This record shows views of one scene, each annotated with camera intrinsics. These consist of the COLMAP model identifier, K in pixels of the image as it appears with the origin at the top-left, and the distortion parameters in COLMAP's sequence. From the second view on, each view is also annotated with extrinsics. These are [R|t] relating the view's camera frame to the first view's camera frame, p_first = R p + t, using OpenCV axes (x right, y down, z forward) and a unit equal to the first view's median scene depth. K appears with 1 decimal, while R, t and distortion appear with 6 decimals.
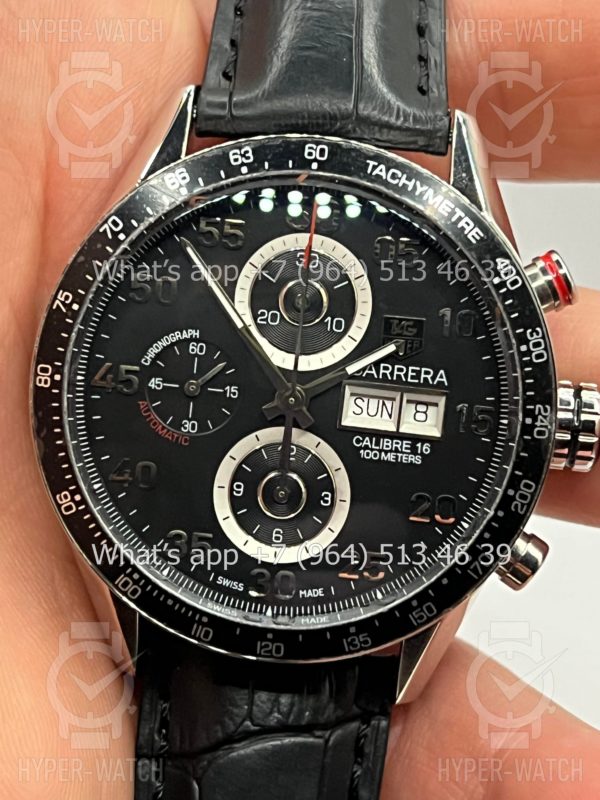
lens RADIAL K [[1881.6, 0, 298.6], [0, 1881.6, 384.3], [0, 0, 1]] dist [0.186344, 0.000000]
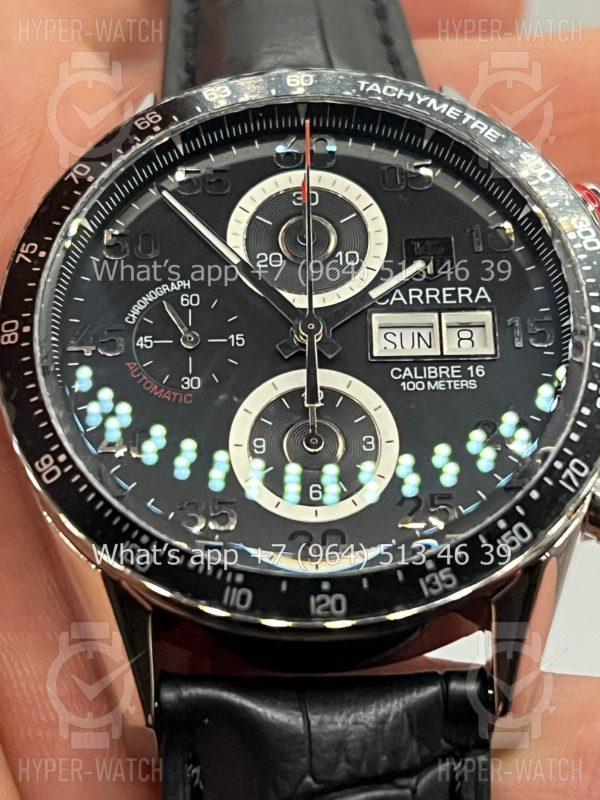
lens RADIAL K [[1881.6, 0, 294.8], [0, 1881.6, 393.2], [0, 0, 1]] dist [0.186344, 0.000000]
pose [[0.990529, -0.105898, 0.087400, -0.085984], [0.135226, 0.862756, -0.487201, 0.435654], [-0.023811, 0.494406, 0.868905, 0.290463]]
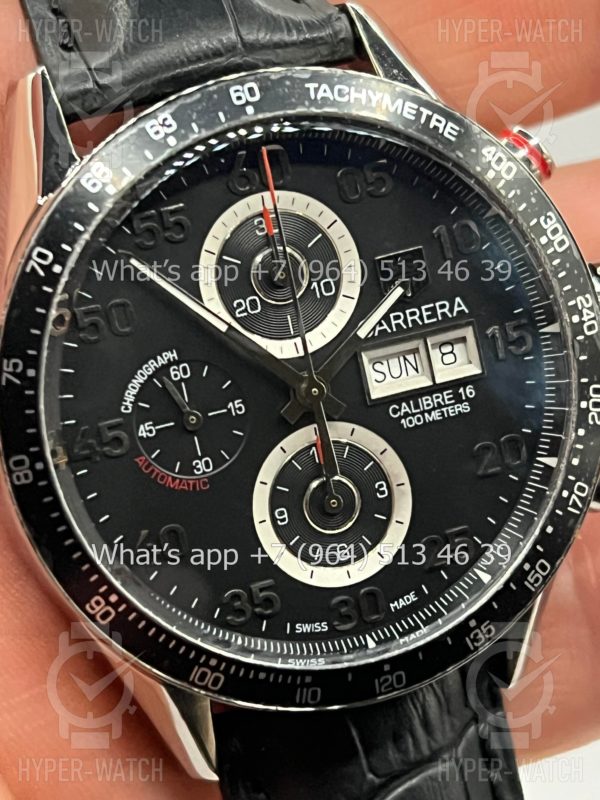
lens RADIAL K [[1881.6, 0, 297.1], [0, 1881.6, 395.3], [0, 0, 1]] dist [0.186344, 0.000000]
pose [[0.898832, -0.340989, 0.275369, -0.236175], [0.334649, 0.939646, 0.071236, -0.050655], [-0.283040, 0.028123, 0.958696, 0.212608]]
